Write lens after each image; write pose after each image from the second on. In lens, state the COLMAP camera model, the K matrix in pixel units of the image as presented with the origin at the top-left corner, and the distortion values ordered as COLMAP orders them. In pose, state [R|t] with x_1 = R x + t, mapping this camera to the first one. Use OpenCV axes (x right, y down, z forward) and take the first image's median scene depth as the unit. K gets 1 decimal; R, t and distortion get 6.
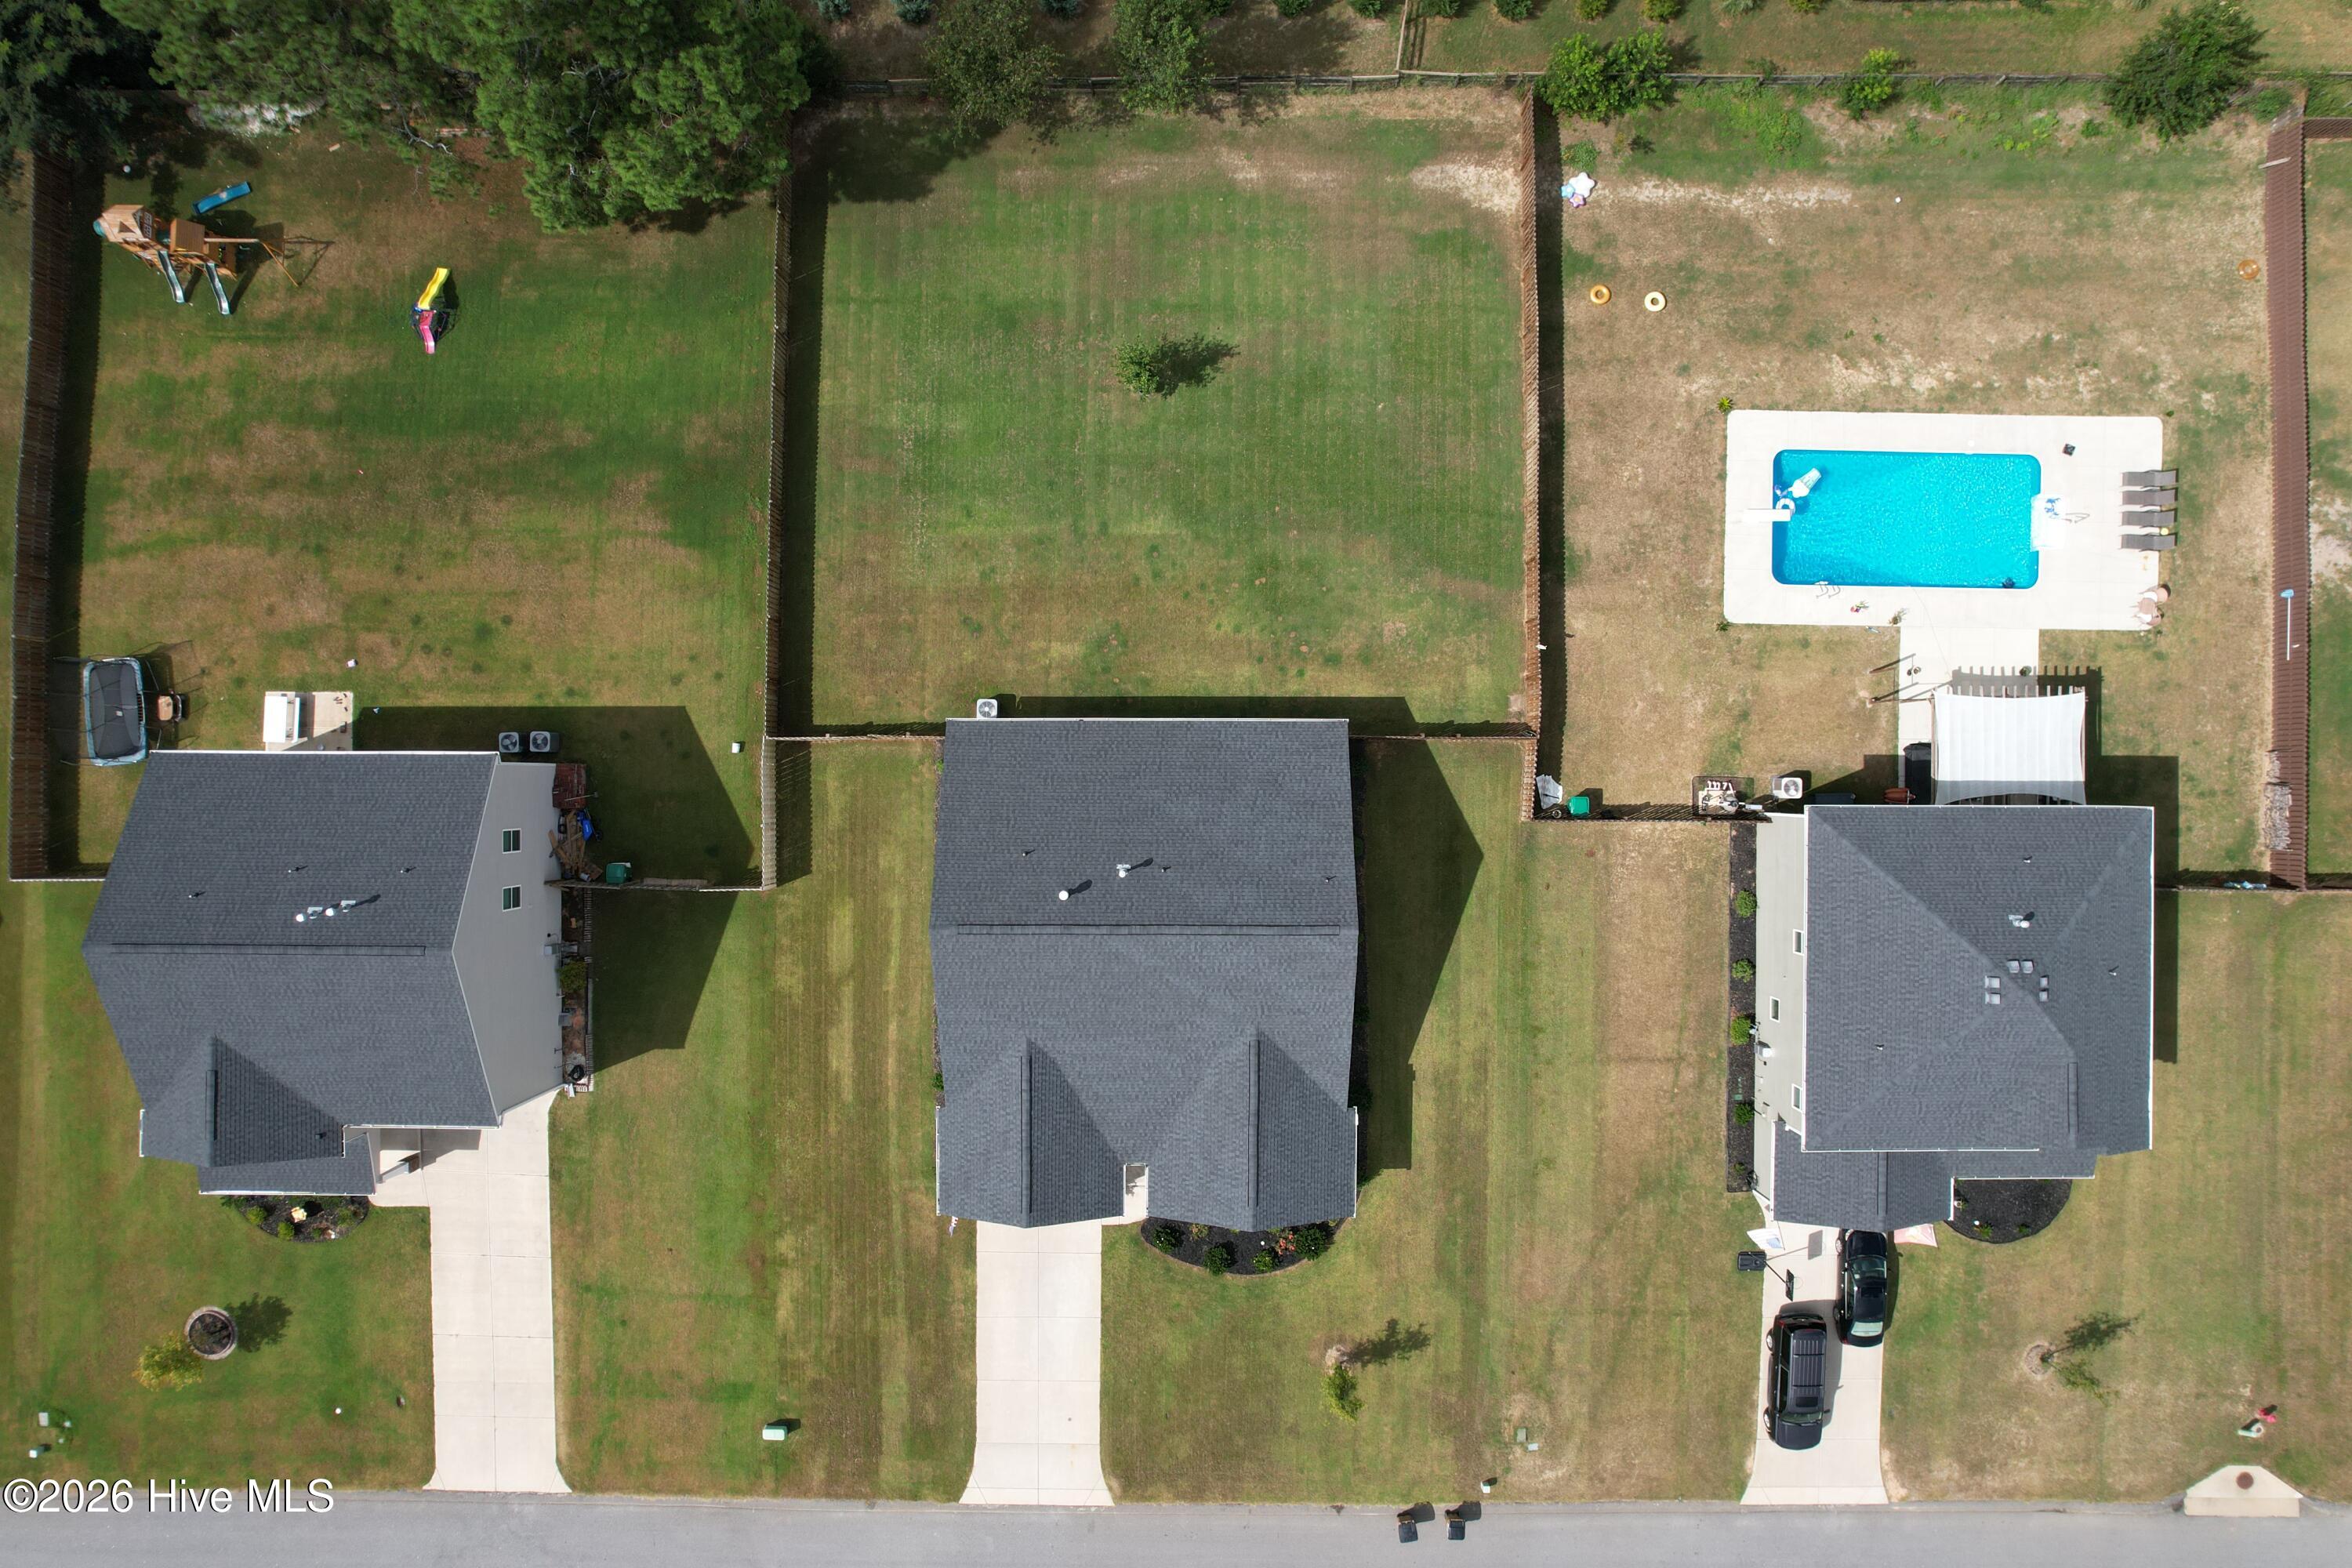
lens RADIAL K [[1504.9, 0, 1178.4], [0, 1504.9, 789.0], [0, 0, 1]] dist [-0.078849, 0.069727]
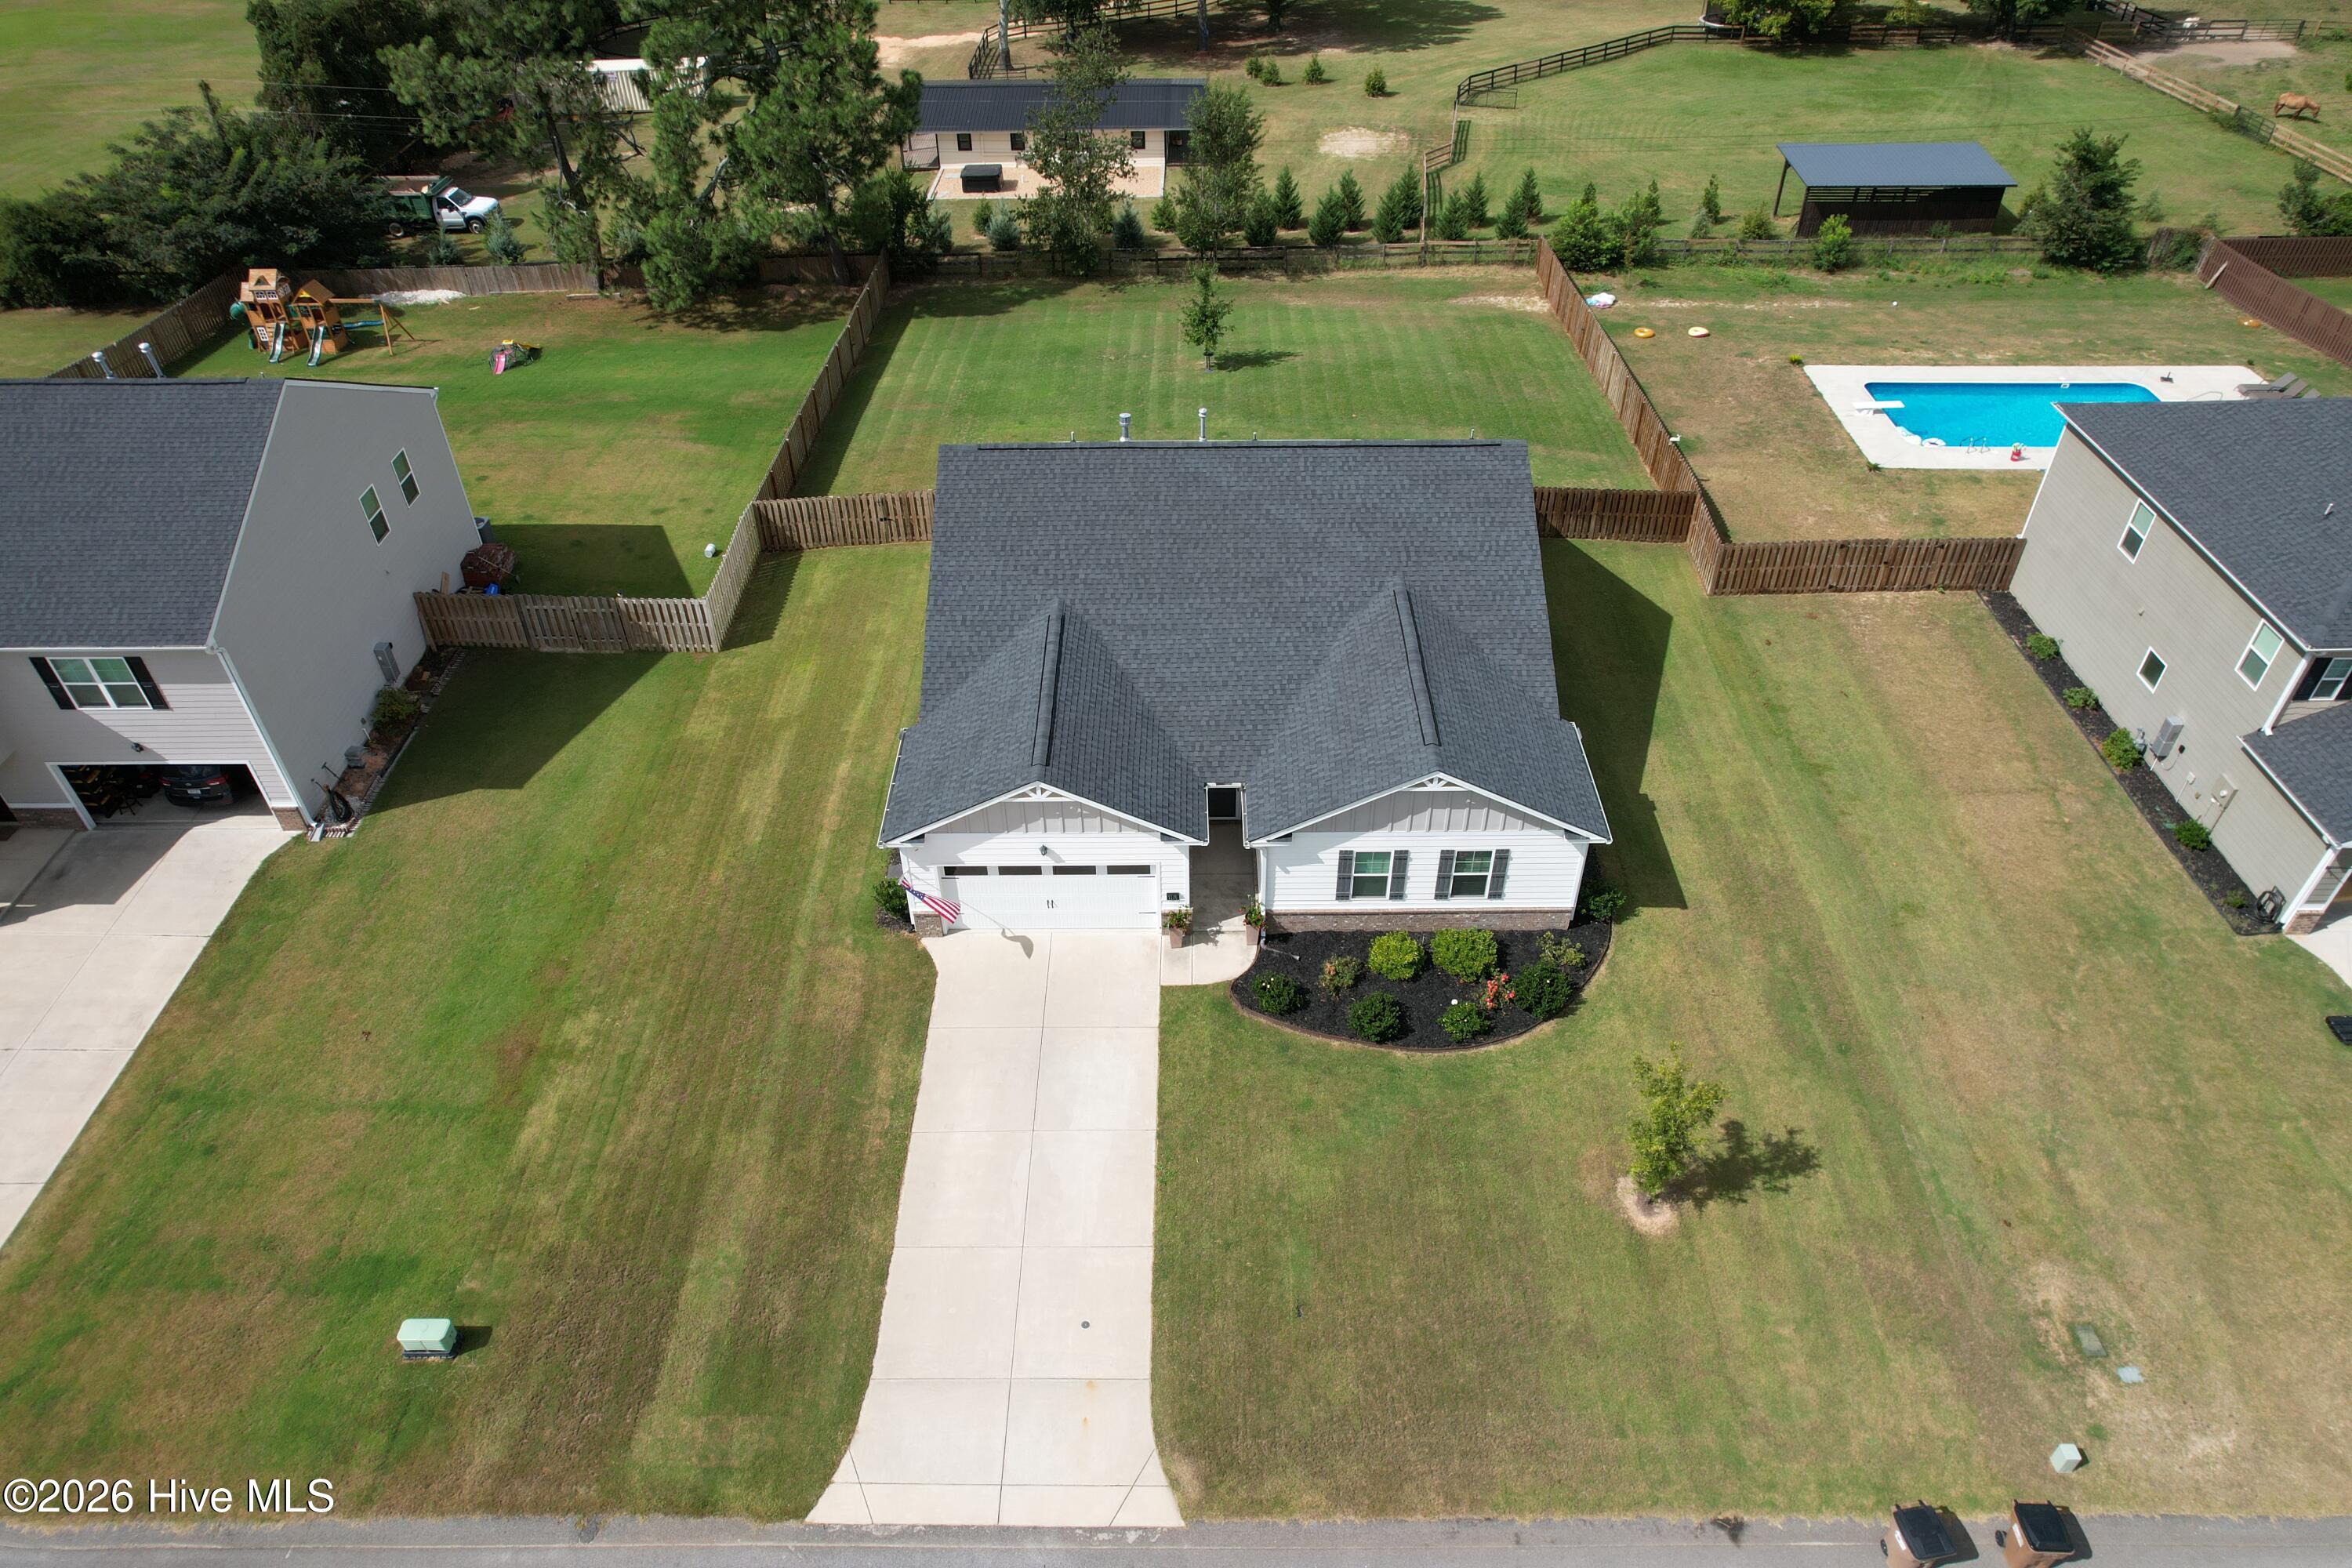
lens RADIAL K [[1504.9, 0, 1178.4], [0, 1504.9, 789.0], [0, 0, 1]] dist [-0.078849, 0.069727]
pose [[0.999994, -0.002245, 0.002443, -0.045696], [0.003313, 0.634215, -0.773149, 0.674724], [0.000186, 0.773153, 0.634219, 0.588002]]
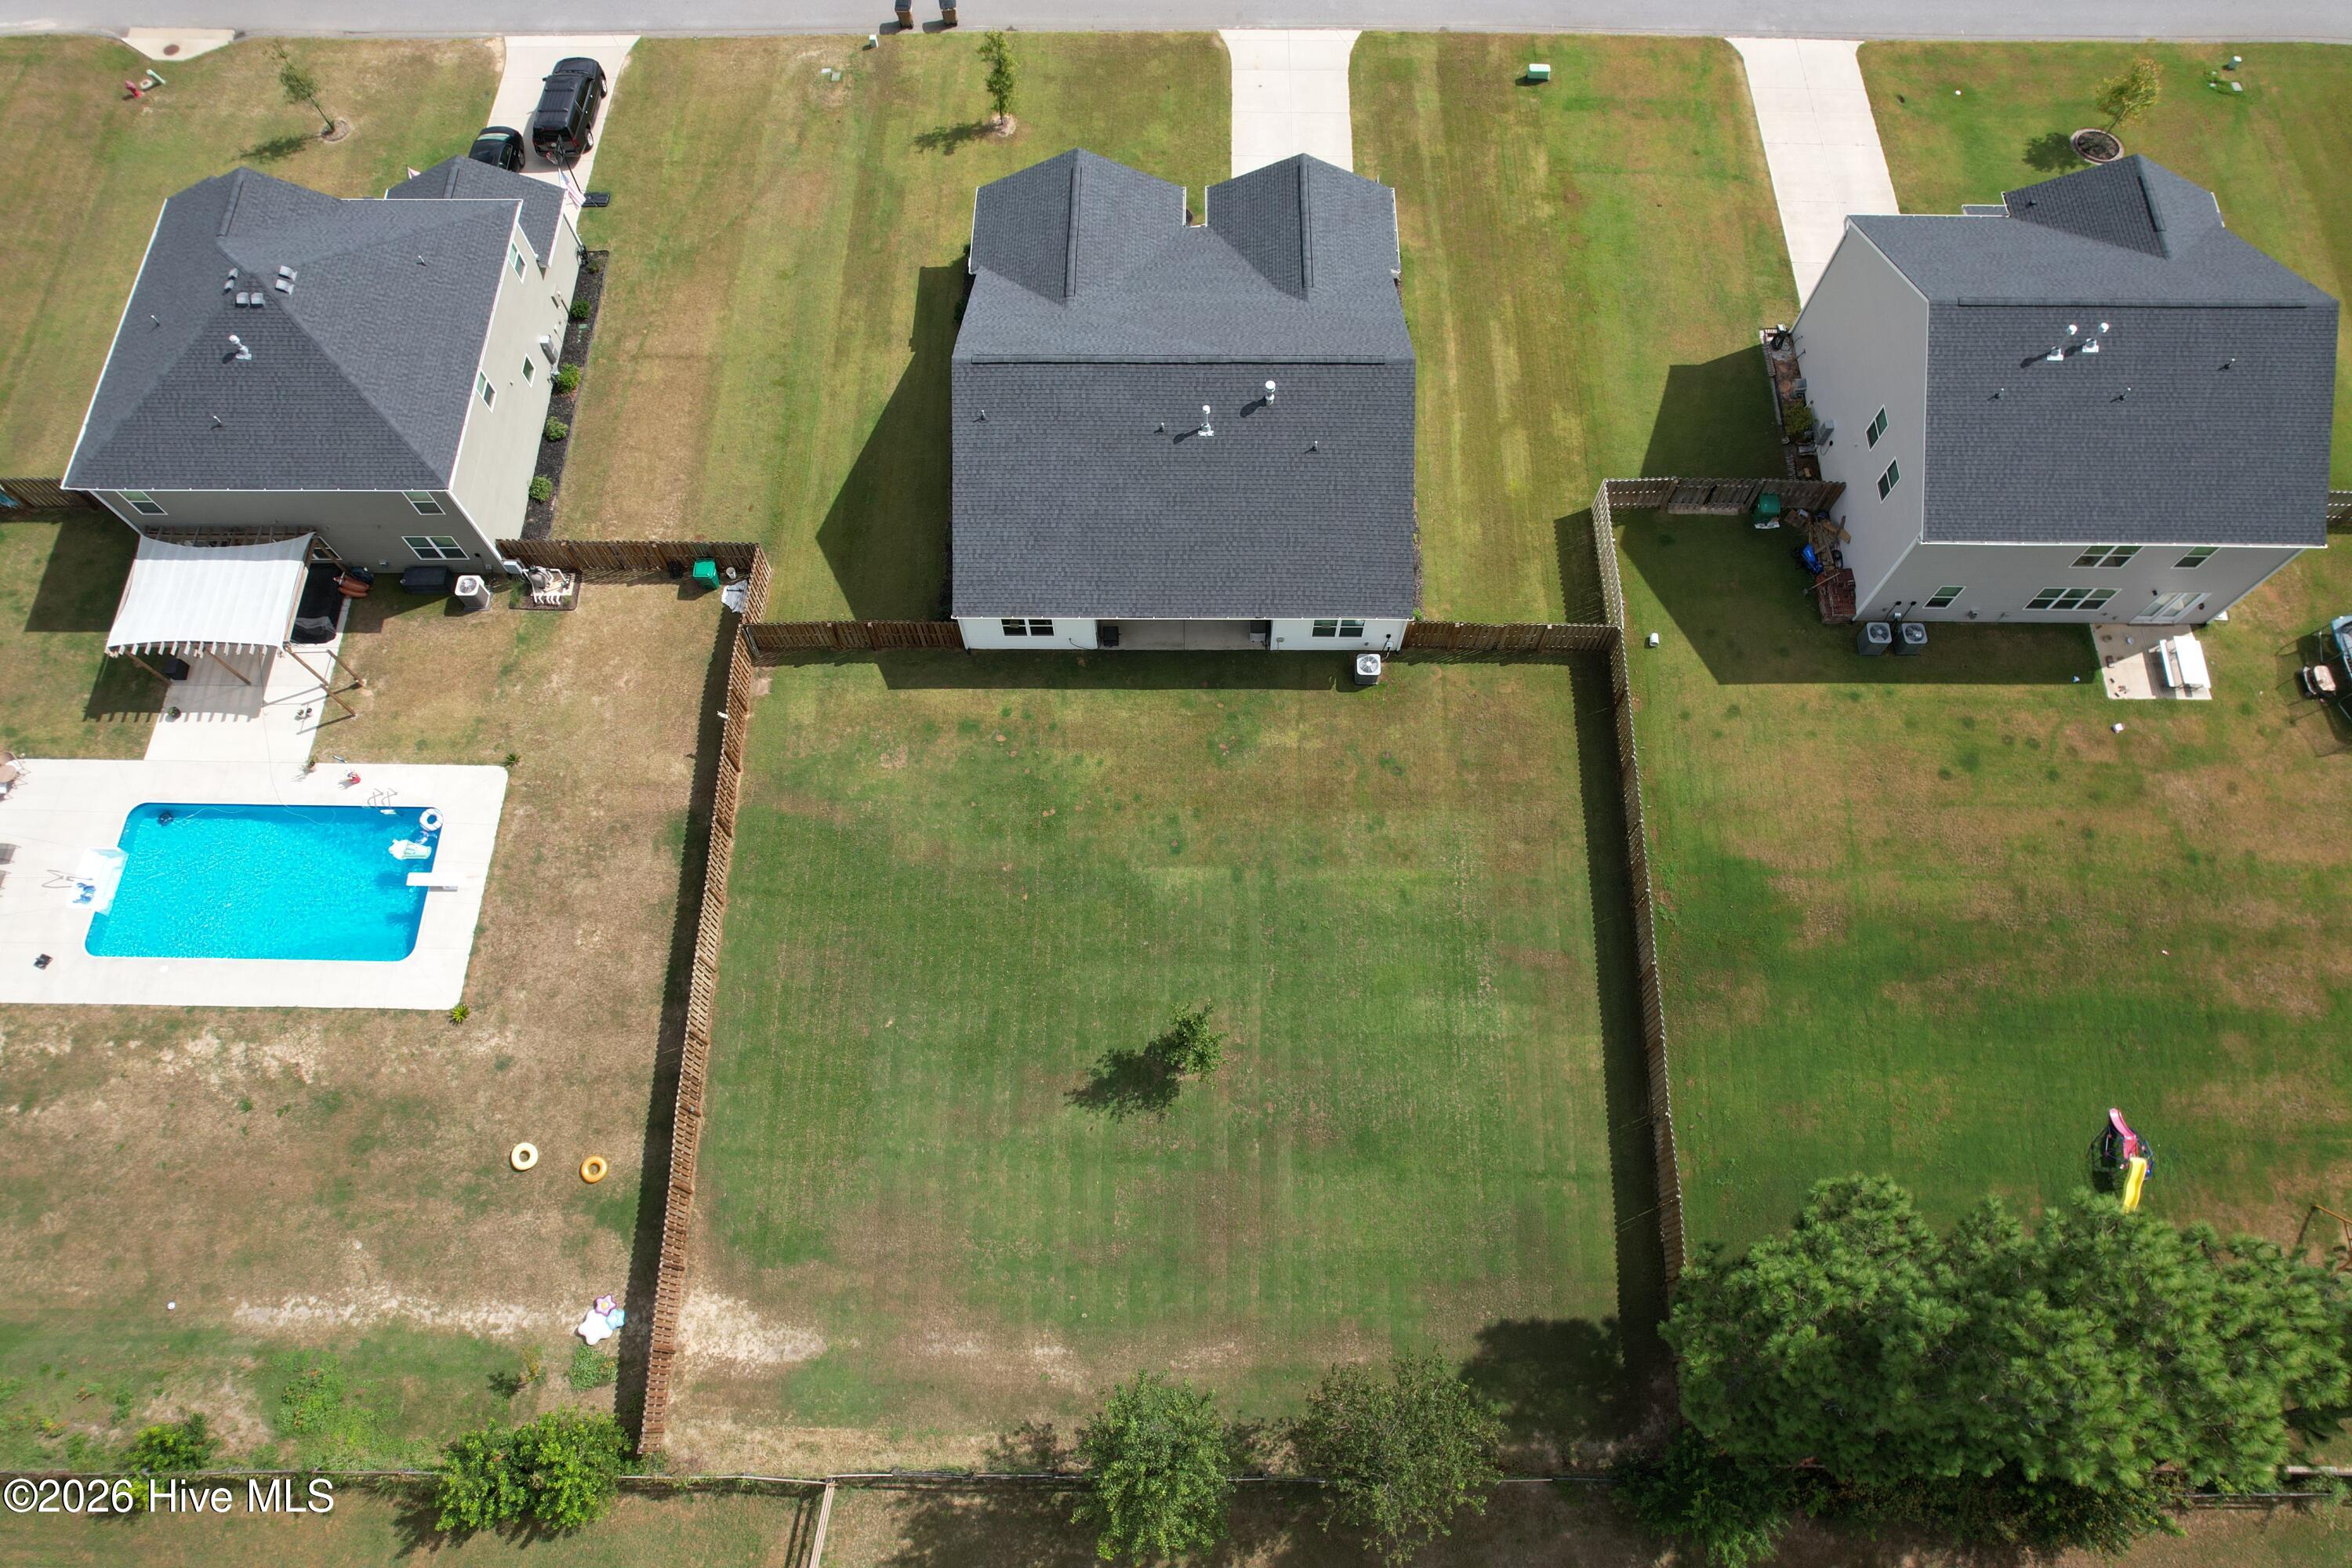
lens RADIAL K [[1504.9, 0, 1178.4], [0, 1504.9, 789.0], [0, 0, 1]] dist [-0.078849, 0.069727]
pose [[-0.999923, 0.000904, 0.012394, -0.027537], [0.003994, -0.921031, 0.389469, -0.449578], [0.011767, 0.389488, 0.920956, 0.223011]]
